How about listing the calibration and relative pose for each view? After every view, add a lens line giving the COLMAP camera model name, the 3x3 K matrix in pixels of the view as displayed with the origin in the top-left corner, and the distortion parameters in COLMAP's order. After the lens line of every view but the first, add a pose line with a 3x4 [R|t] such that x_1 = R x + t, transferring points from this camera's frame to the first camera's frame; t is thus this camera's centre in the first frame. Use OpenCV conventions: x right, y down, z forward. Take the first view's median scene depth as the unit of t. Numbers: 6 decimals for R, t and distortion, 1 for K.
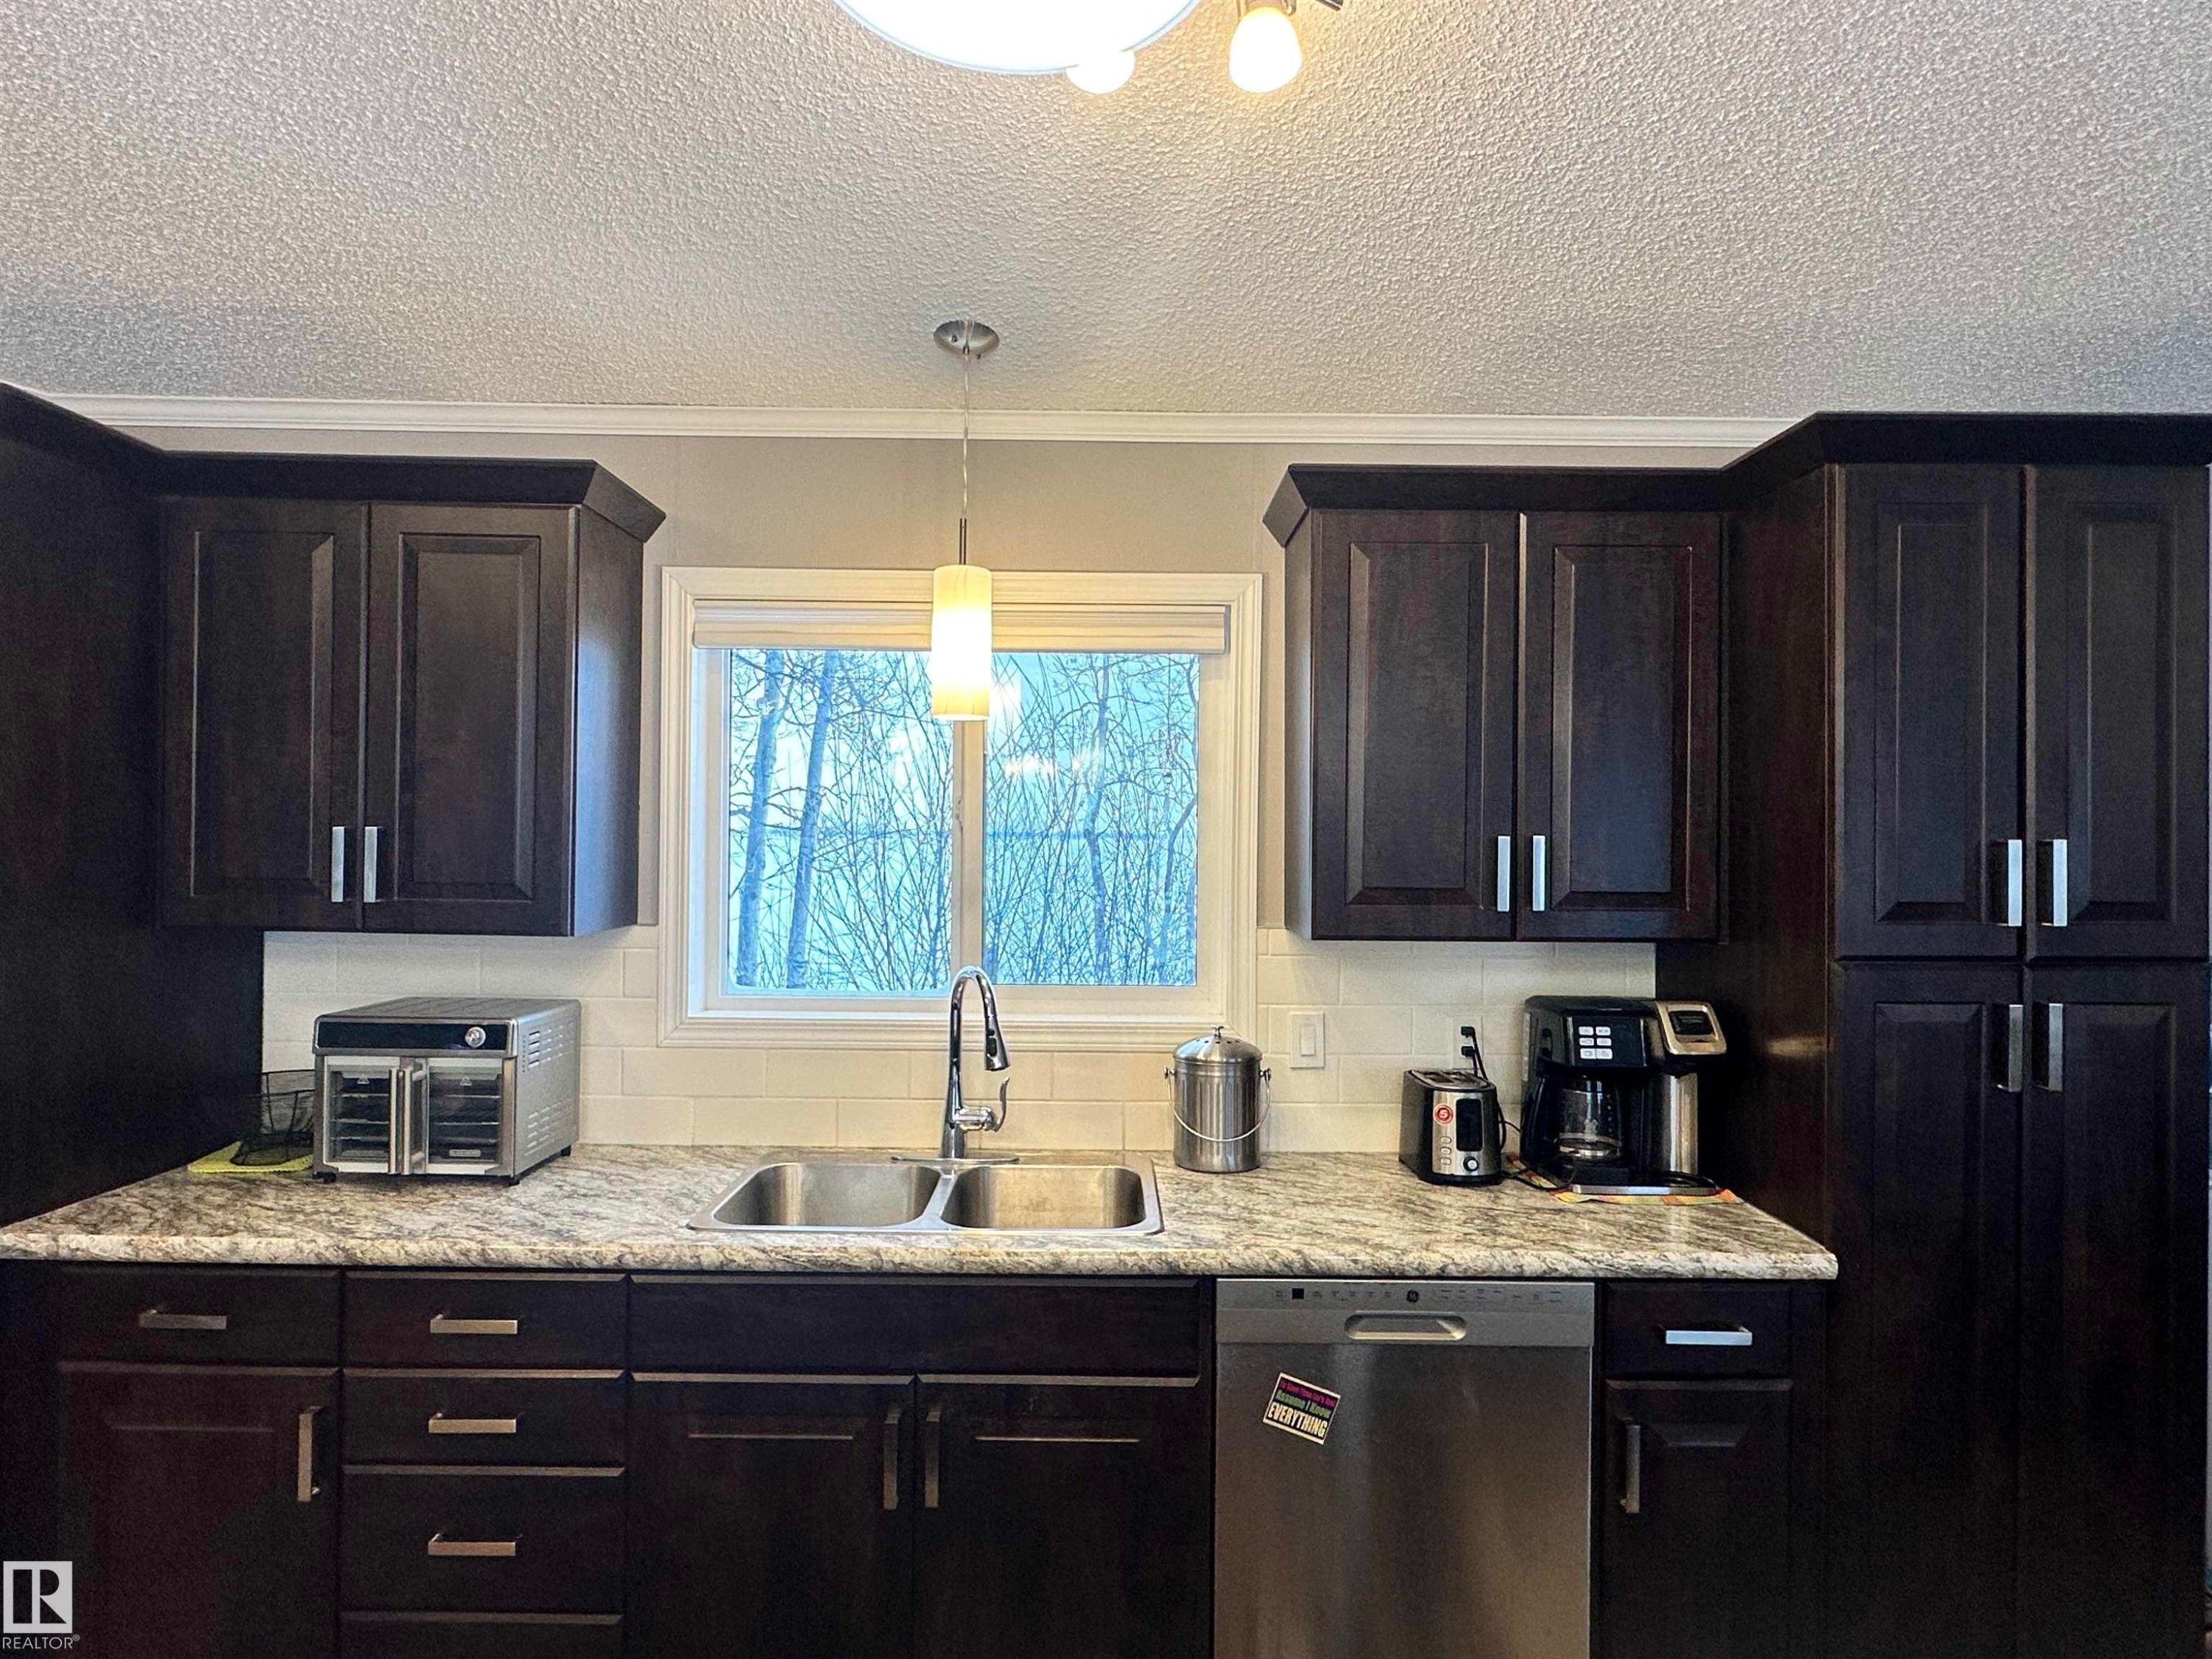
lens RADIAL K [[1220.8, 0, 1106.0], [0, 1220.8, 829.5], [0, 0, 1]] dist [0.005475, -0.000507]
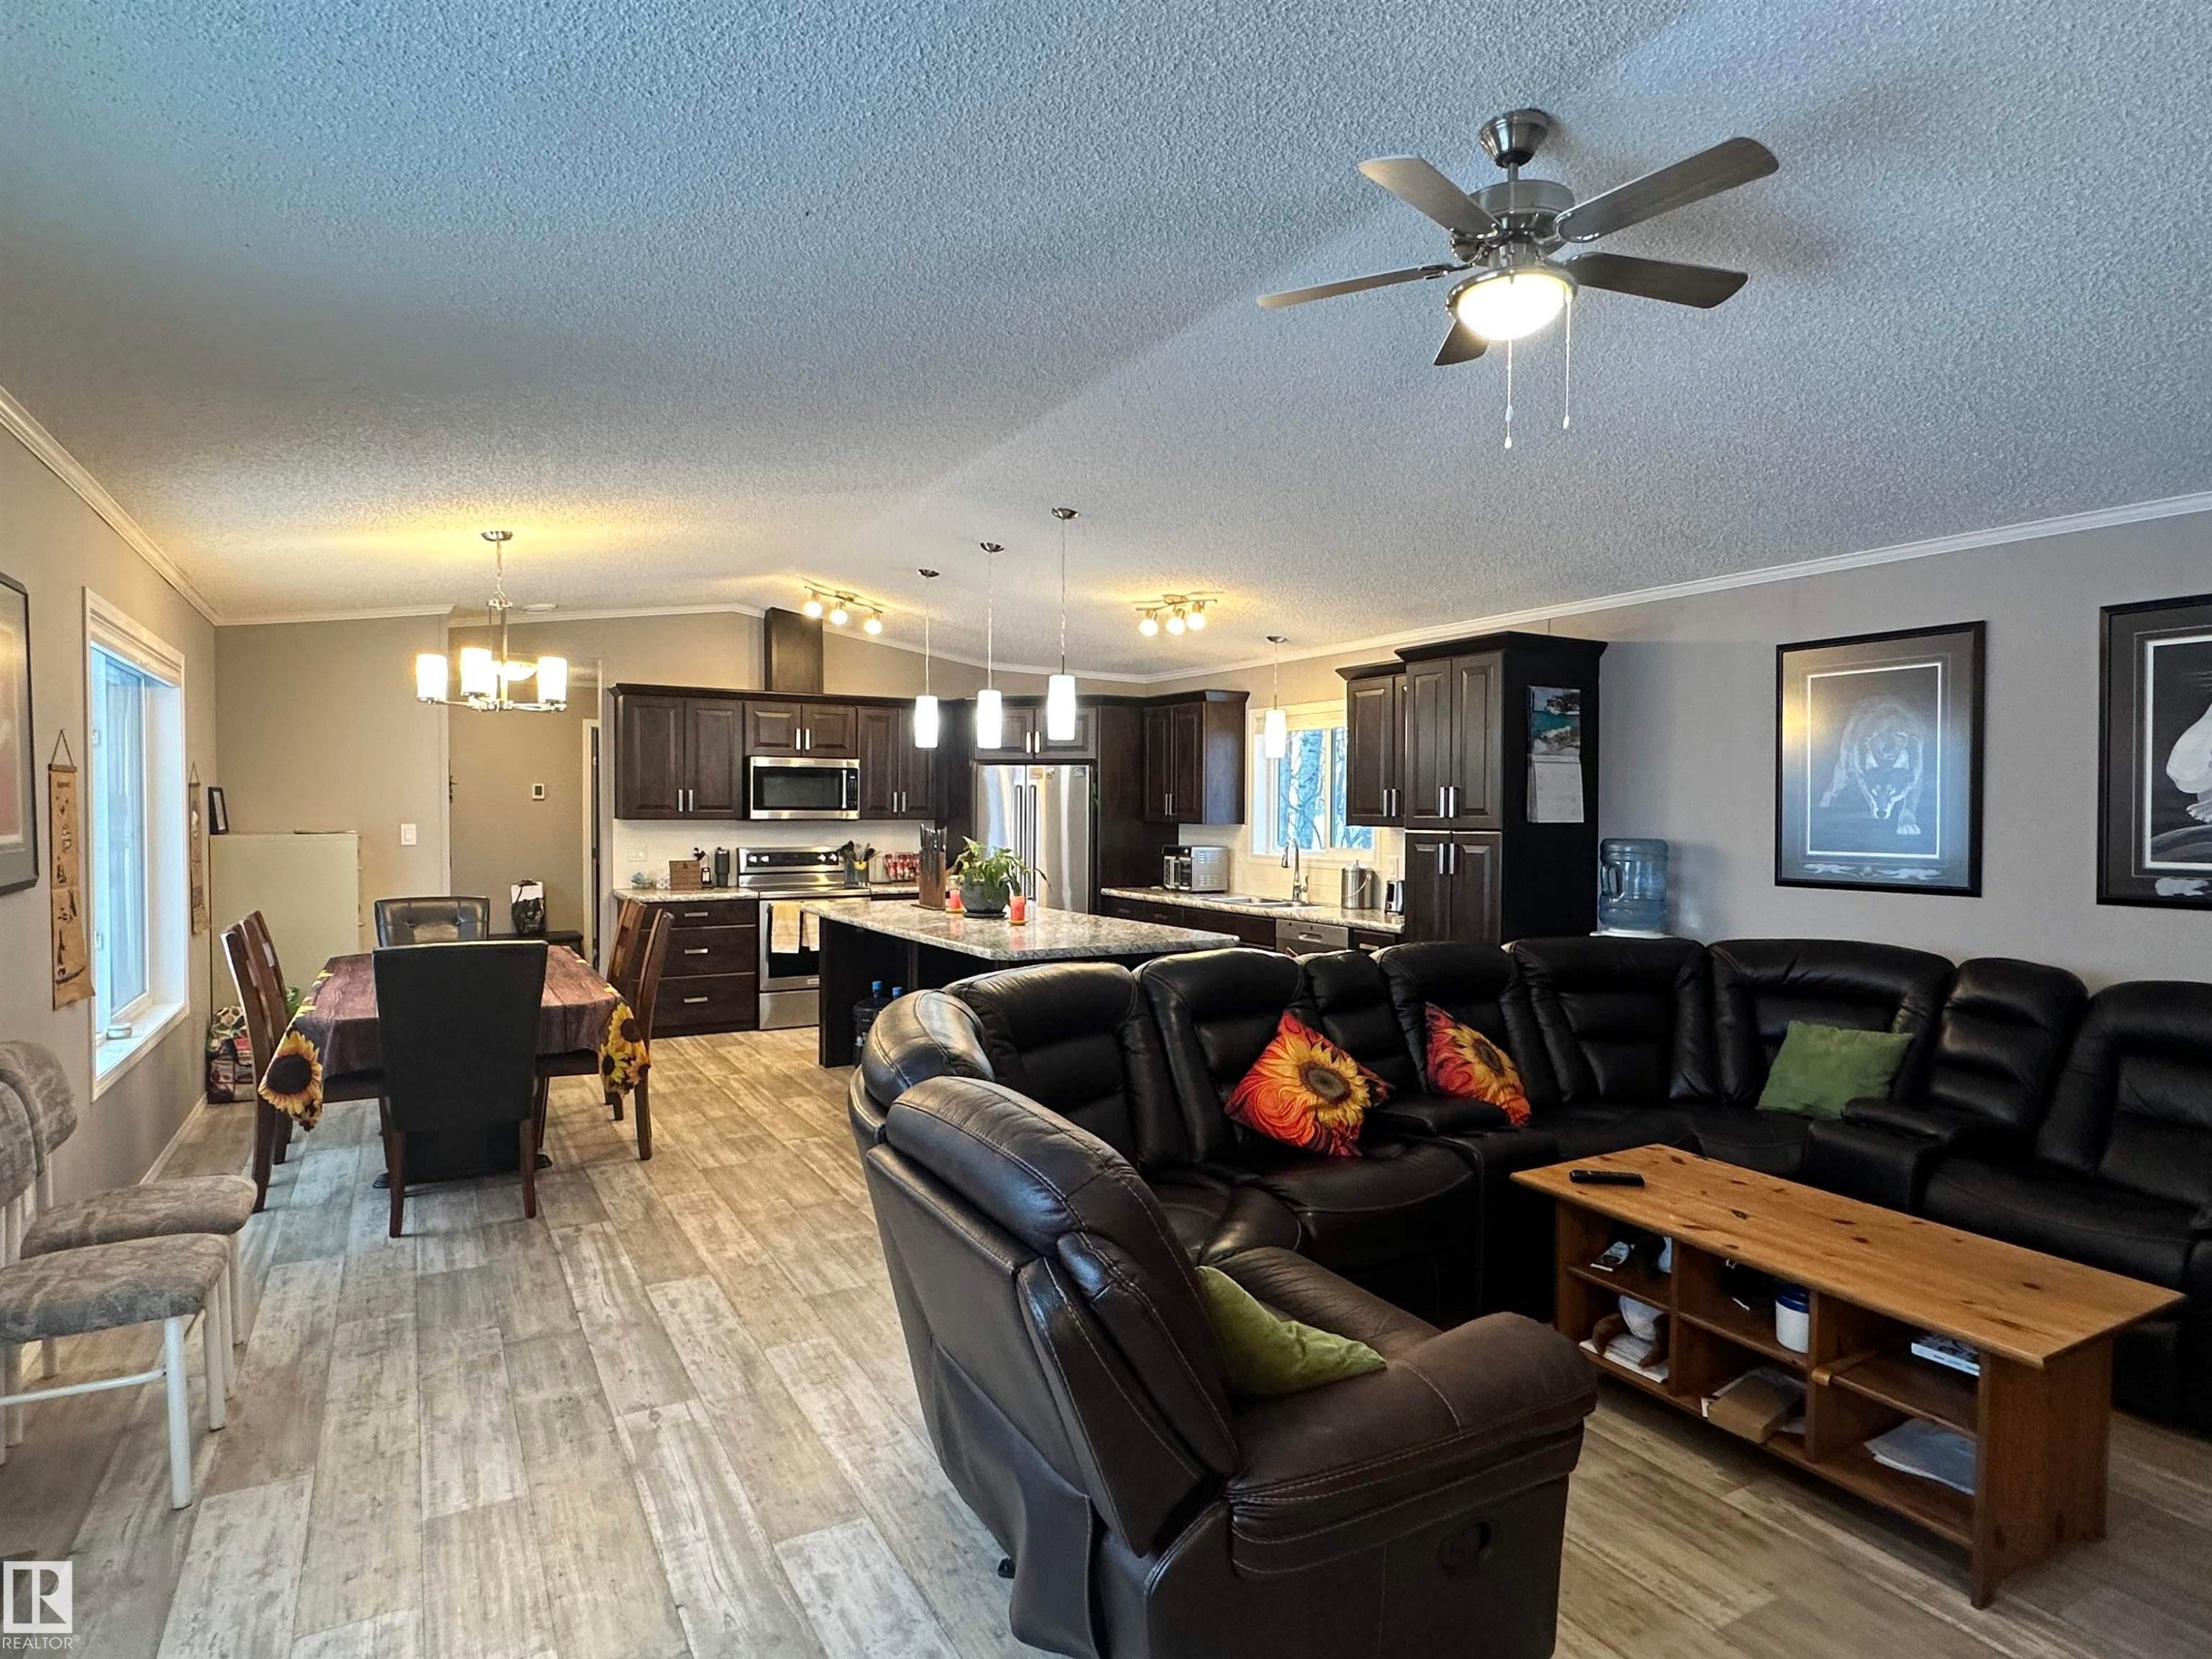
lens RADIAL K [[1220.8, 0, 1106.0], [0, 1220.8, 829.5], [0, 0, 1]] dist [0.005475, -0.000507]
pose [[0.483342, -0.000646, -0.875431, 2.549997], [0.010776, 0.999928, 0.005212, 0.080439], [0.875365, -0.011953, 0.483315, -0.963837]]
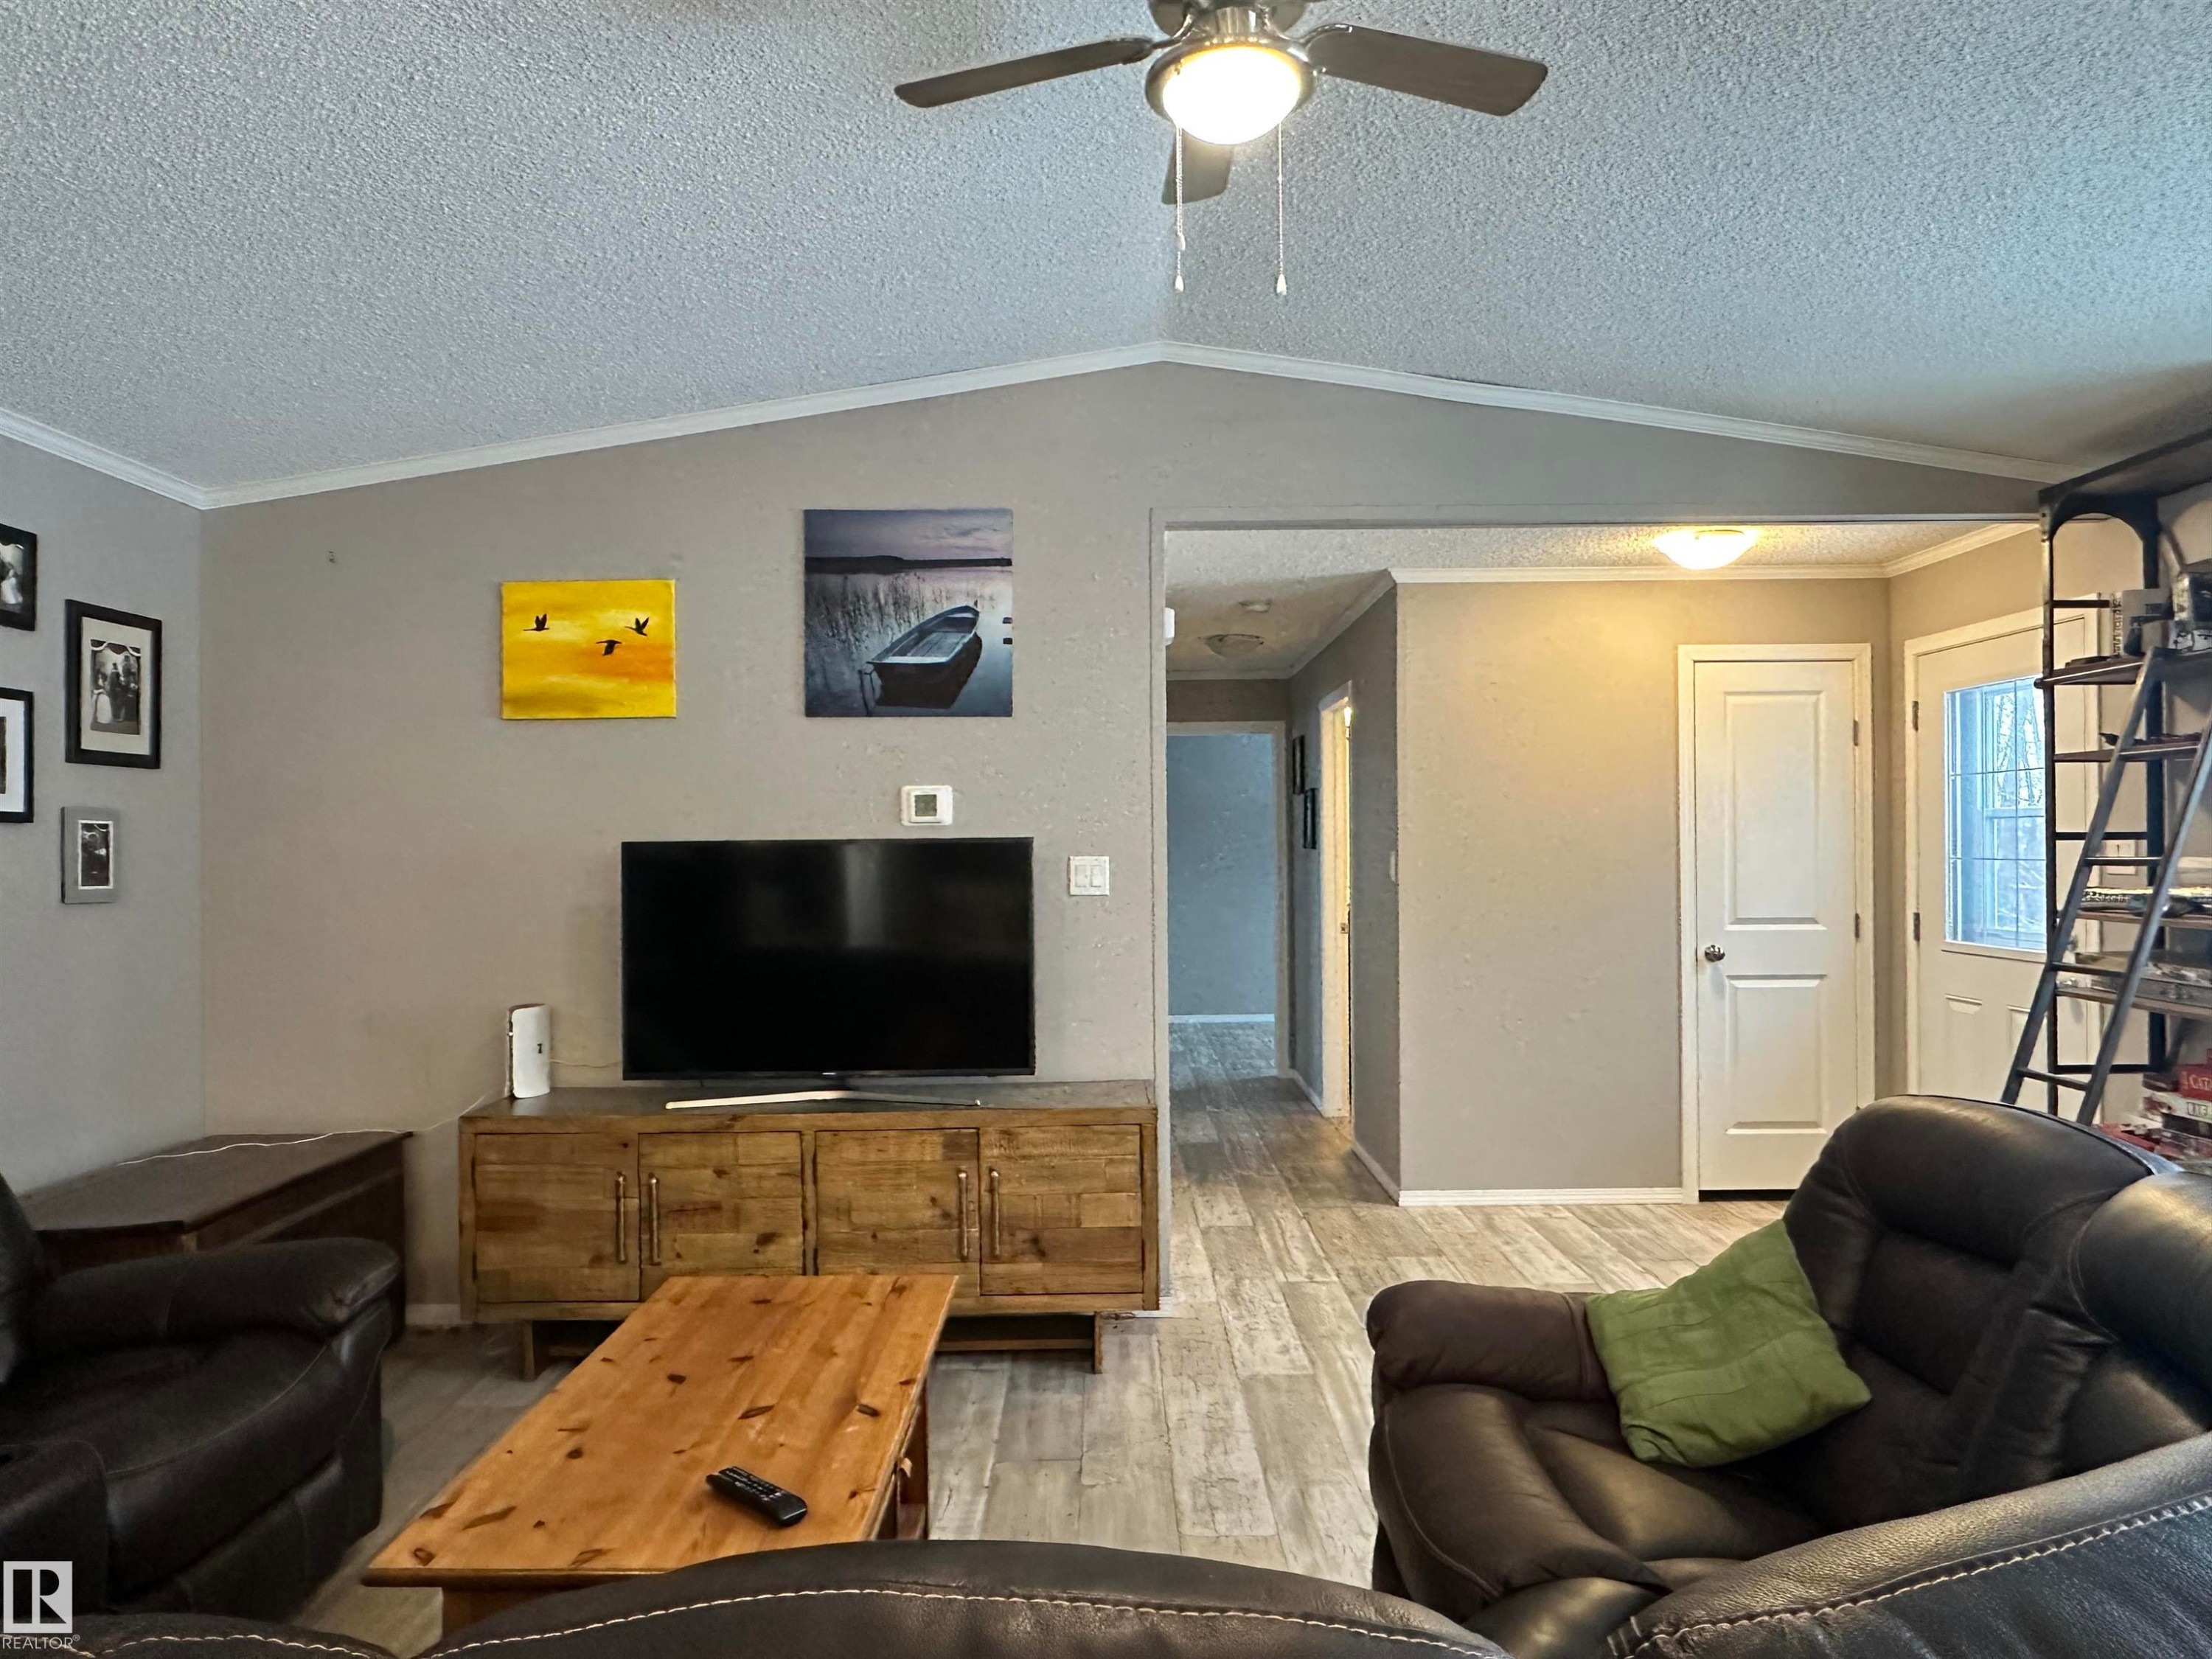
lens RADIAL K [[1430.7, 0, 1106.0], [0, 1430.7, 829.5], [0, 0, 1]] dist [-0.000135, -0.001880]
pose [[0.017896, -0.011147, 0.999778, 0.758819], [0.004394, 0.999929, 0.011070, 0.093234], [-0.999830, 0.004195, 0.017944, -0.007523]]
